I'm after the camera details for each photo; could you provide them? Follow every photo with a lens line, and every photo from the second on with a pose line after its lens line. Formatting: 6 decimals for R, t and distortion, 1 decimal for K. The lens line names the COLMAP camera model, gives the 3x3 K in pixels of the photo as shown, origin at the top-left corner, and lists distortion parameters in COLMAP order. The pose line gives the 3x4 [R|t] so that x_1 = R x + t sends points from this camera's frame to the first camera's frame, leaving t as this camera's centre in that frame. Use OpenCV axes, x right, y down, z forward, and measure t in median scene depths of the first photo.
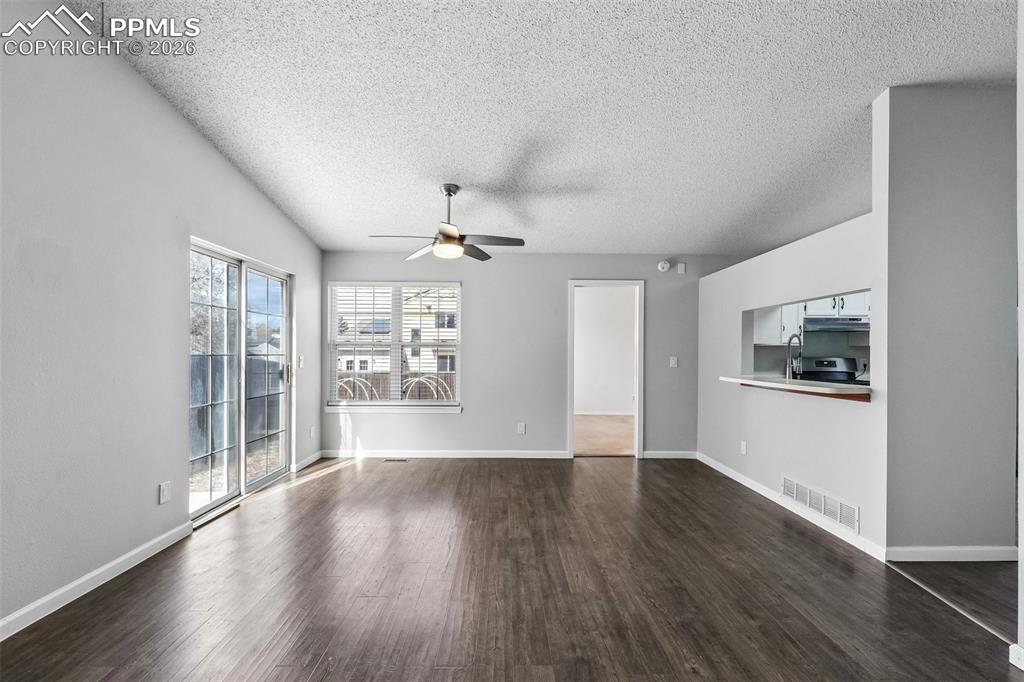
lens RADIAL K [[433.3, 0, 508.4], [0, 433.3, 358.7], [0, 0, 1]] dist [0.001390, 0.000441]
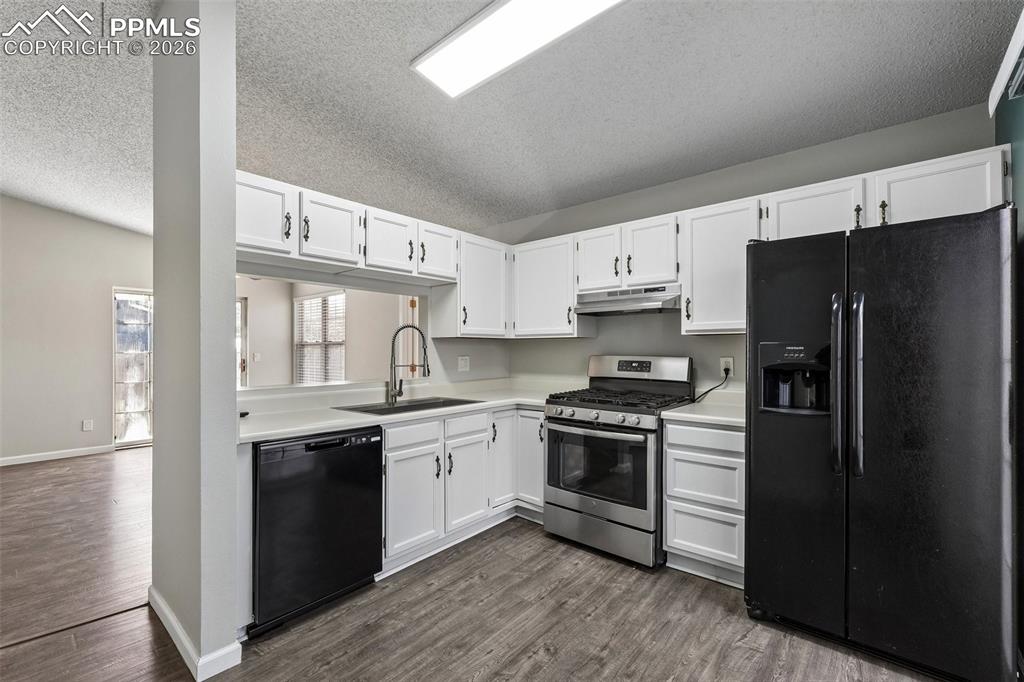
lens RADIAL K [[436.0, 0, 511.1], [0, 436.0, 352.5], [0, 0, 1]] dist [-0.000105, -0.000463]
pose [[0.754149, -0.001609, -0.656701, 1.128569], [-0.004455, 0.999961, -0.007566, -0.001865], [0.656688, 0.008632, 0.754113, 0.478813]]
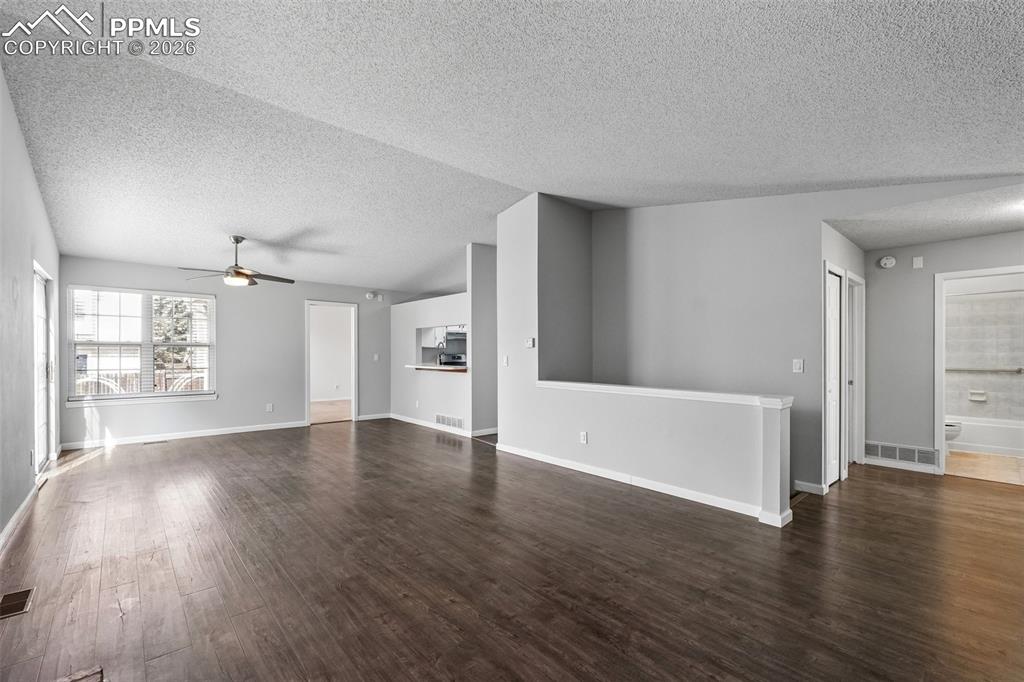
lens RADIAL K [[436.0, 0, 511.1], [0, 436.0, 352.5], [0, 0, 1]] dist [-0.000105, -0.000463]
pose [[0.747088, -0.001392, 0.664724, -0.349870], [0.009938, 0.999909, -0.009076, 0.010185], [-0.664651, 0.013387, 0.747034, -0.580217]]
